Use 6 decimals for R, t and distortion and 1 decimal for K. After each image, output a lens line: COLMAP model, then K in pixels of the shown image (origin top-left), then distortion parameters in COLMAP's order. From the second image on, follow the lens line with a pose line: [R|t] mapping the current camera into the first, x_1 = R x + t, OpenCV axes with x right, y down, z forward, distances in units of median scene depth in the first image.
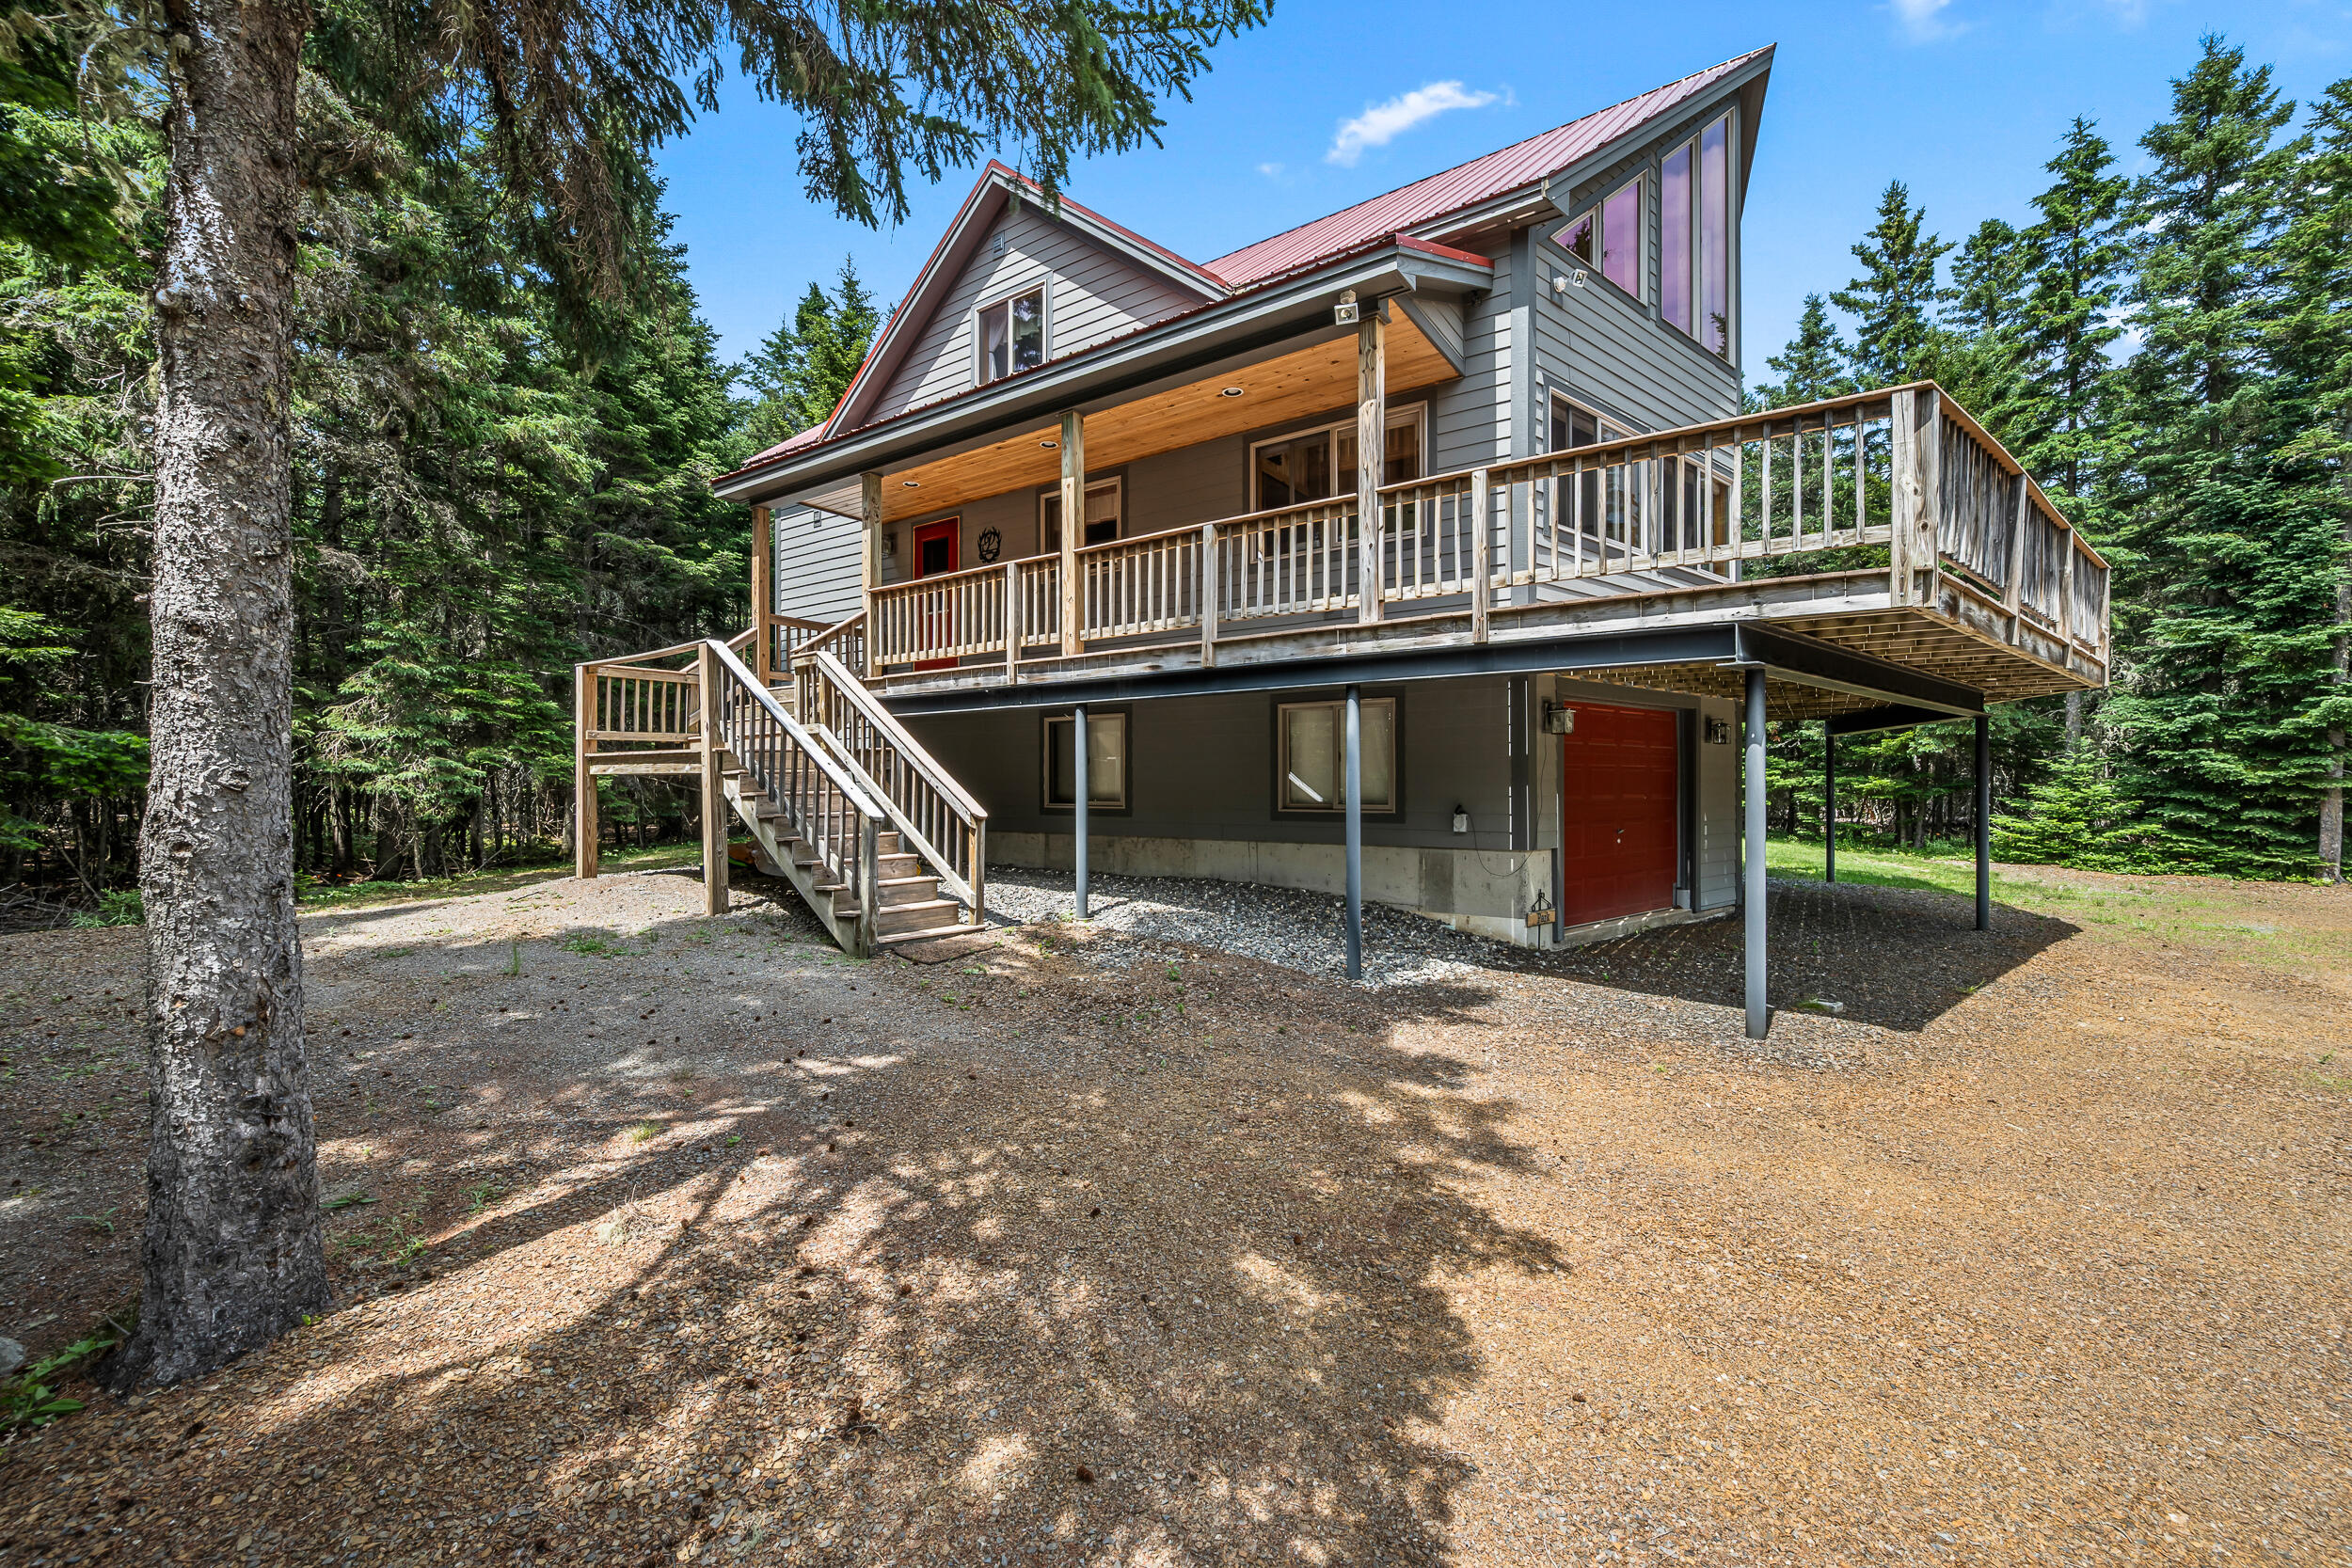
lens RADIAL K [[910.4, 0, 1188.8], [0, 910.4, 783.0], [0, 0, 1]] dist [0.002158, 0.000075]
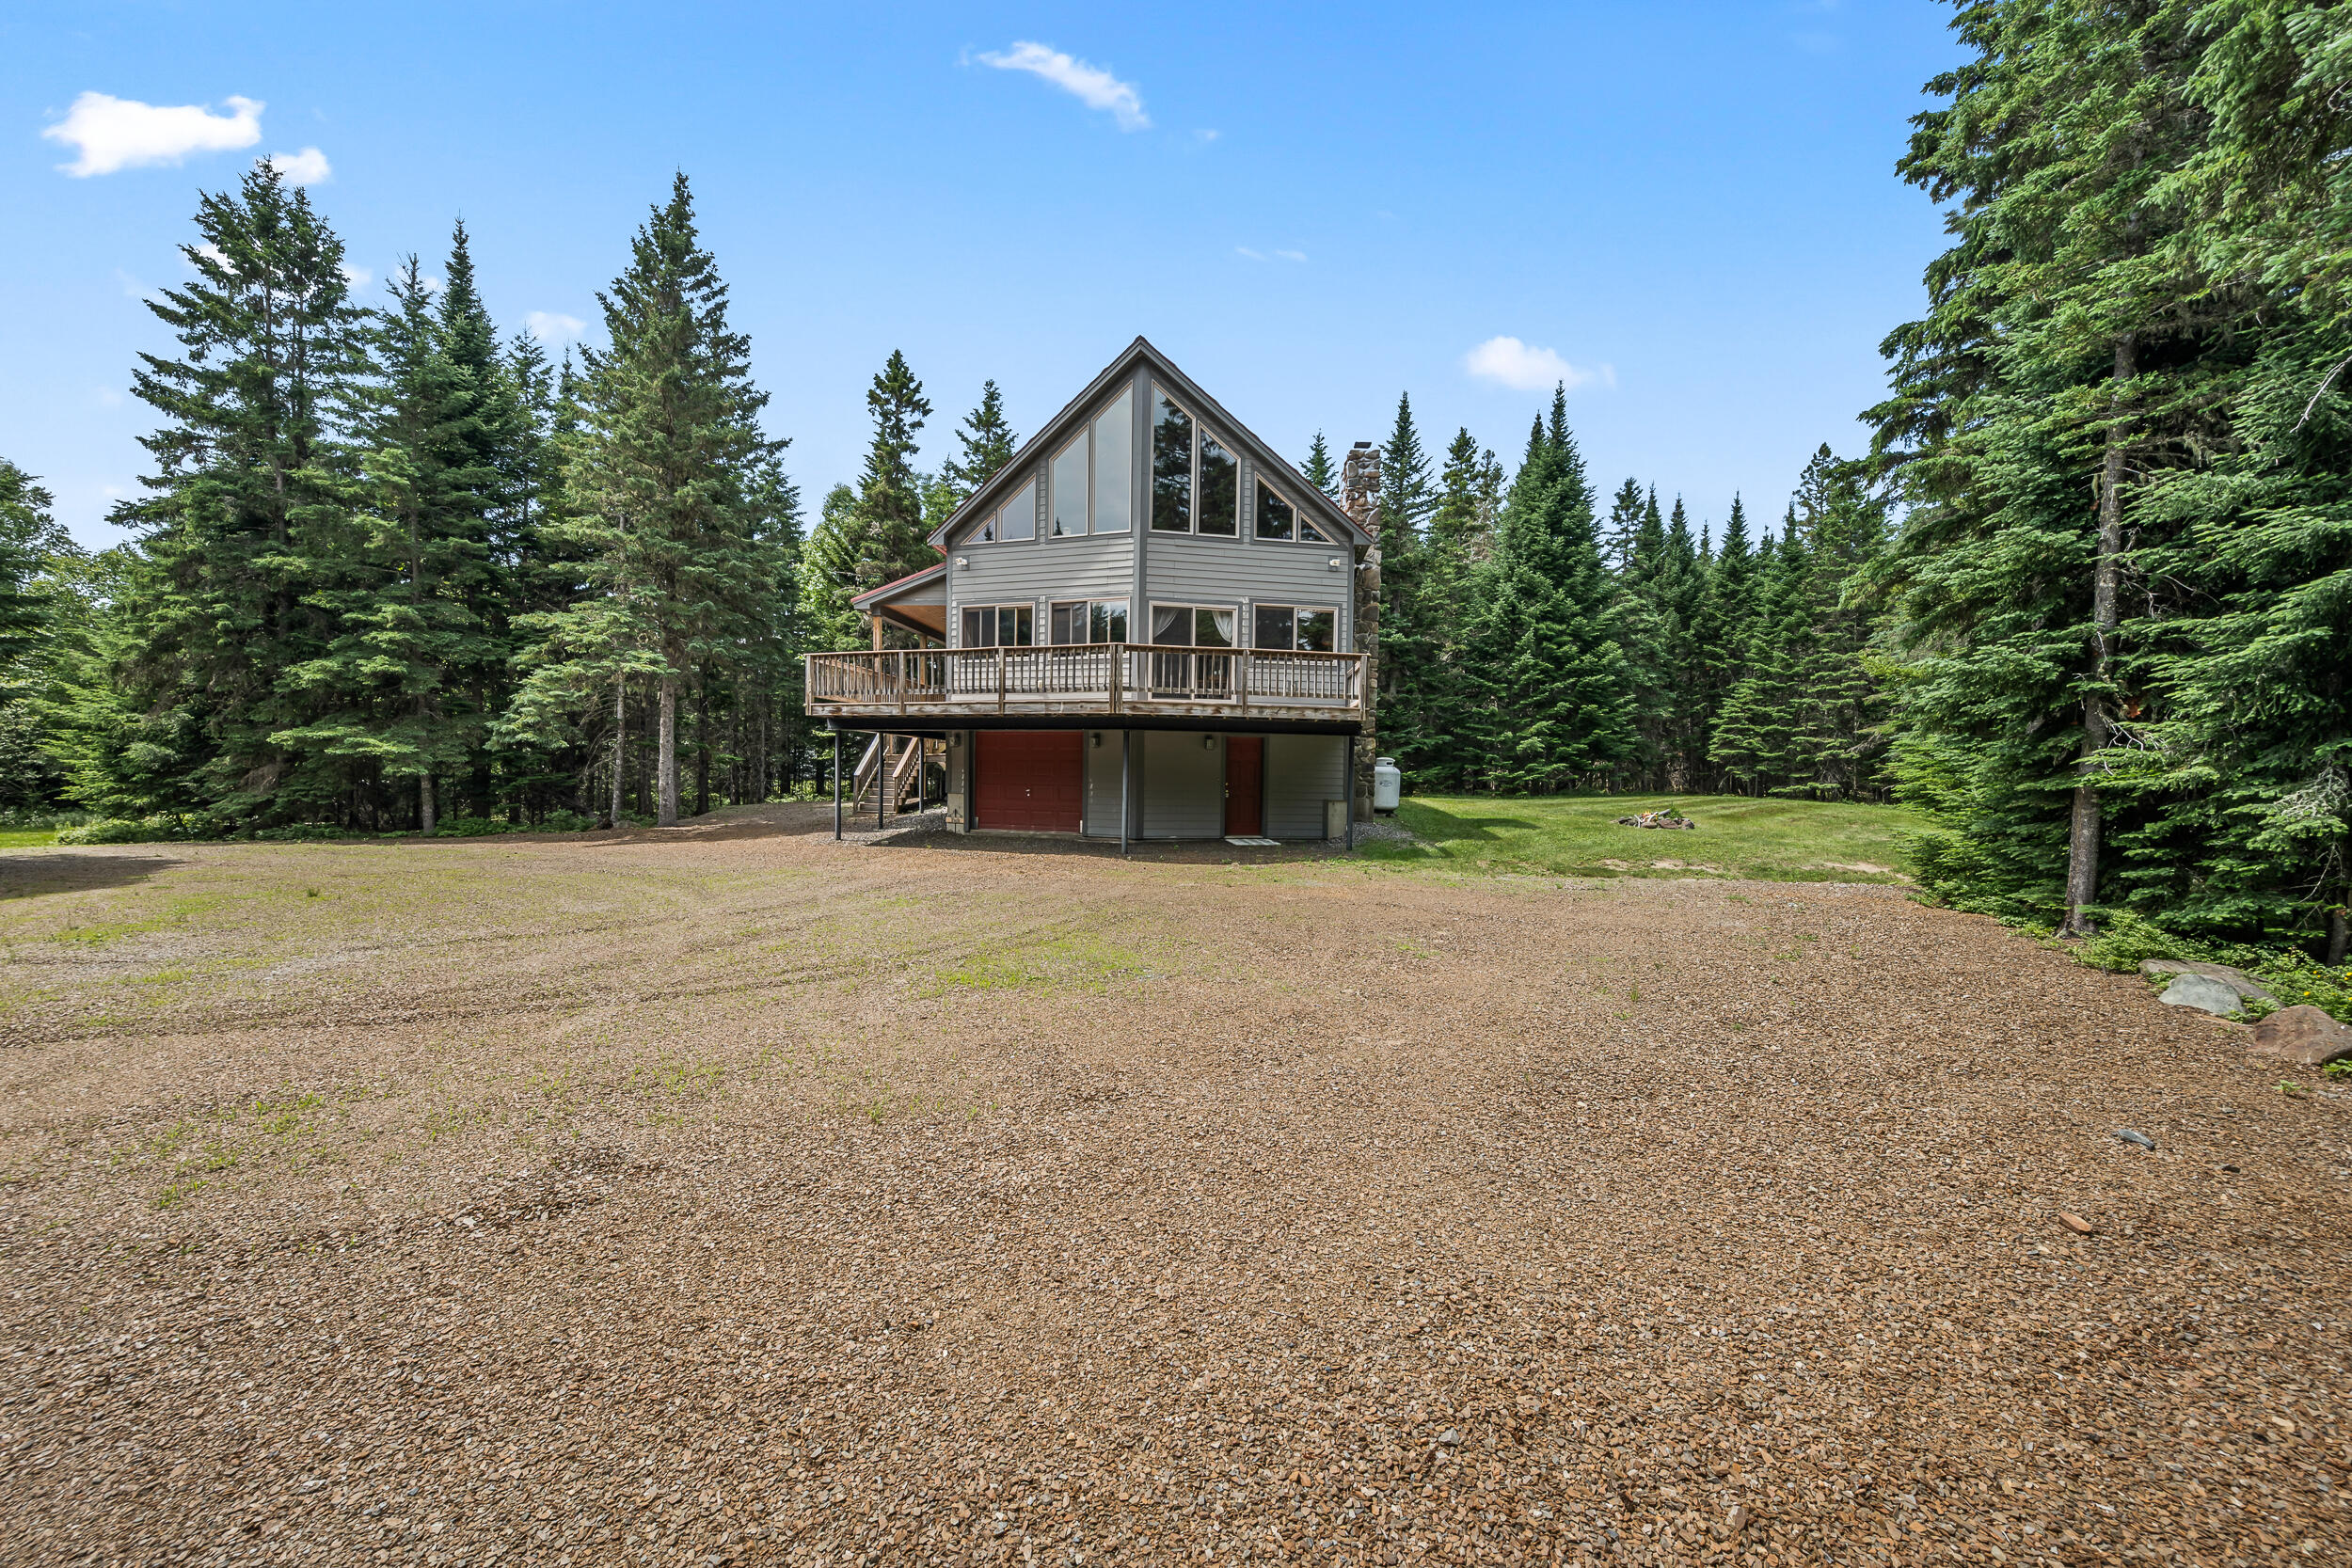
lens RADIAL K [[910.4, 0, 1200.9], [0, 910.4, 787.3], [0, 0, 1]] dist [0.002158, 0.000075]
pose [[0.527031, 0.021684, -0.849570, 2.782406], [-0.018068, 0.999734, 0.014308, 0.009618], [0.849654, 0.007809, 0.527282, 0.266201]]
